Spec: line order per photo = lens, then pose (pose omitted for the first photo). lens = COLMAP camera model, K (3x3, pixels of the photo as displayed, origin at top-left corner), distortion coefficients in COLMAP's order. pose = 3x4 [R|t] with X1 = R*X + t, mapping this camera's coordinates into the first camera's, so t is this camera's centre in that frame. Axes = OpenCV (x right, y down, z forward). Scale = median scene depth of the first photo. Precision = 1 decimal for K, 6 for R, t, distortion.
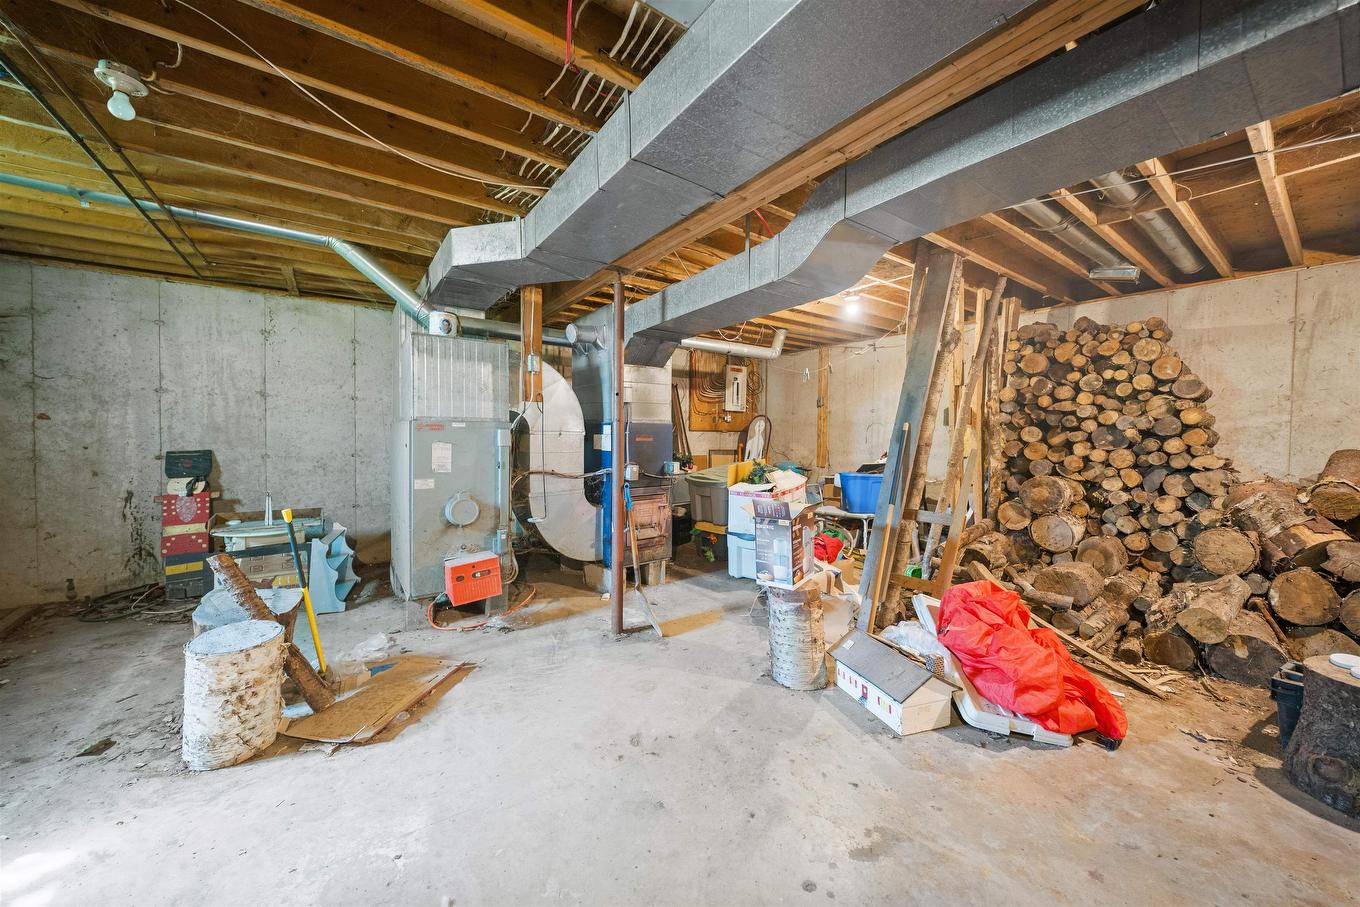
lens RADIAL K [[480.5, 0, 681.8], [0, 480.5, 448.5], [0, 0, 1]] dist [0.014501, -0.010135]
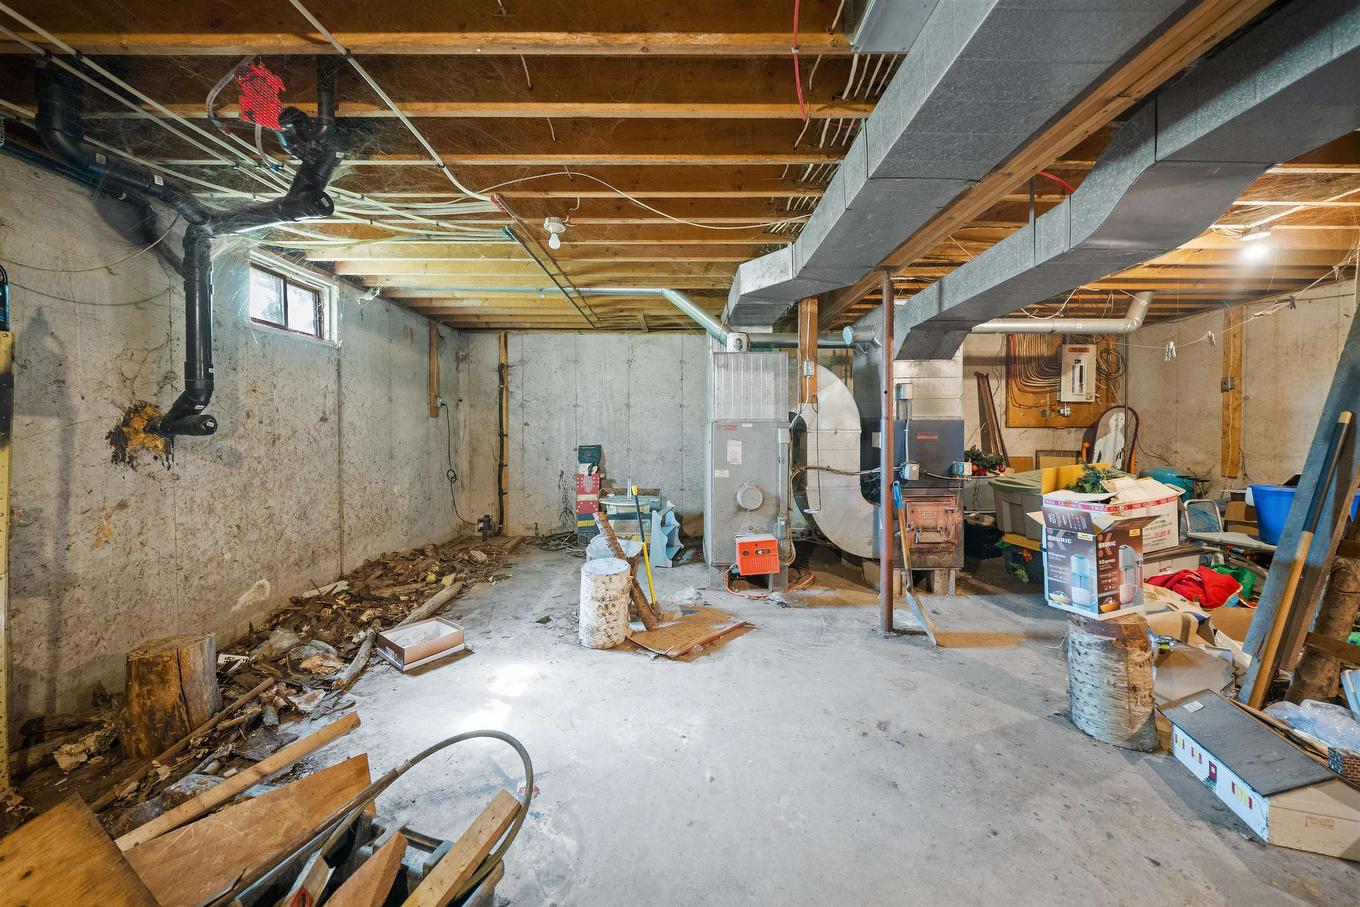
lens RADIAL K [[476.2, 0, 680.9], [0, 476.2, 449.0], [0, 0, 1]] dist [0.011139, -0.006784]
pose [[0.816509, 0.012997, -0.577186, 0.093471], [-0.010732, 0.999916, 0.007334, 0.003119], [0.577233, 0.000206, 0.816580, -0.064563]]
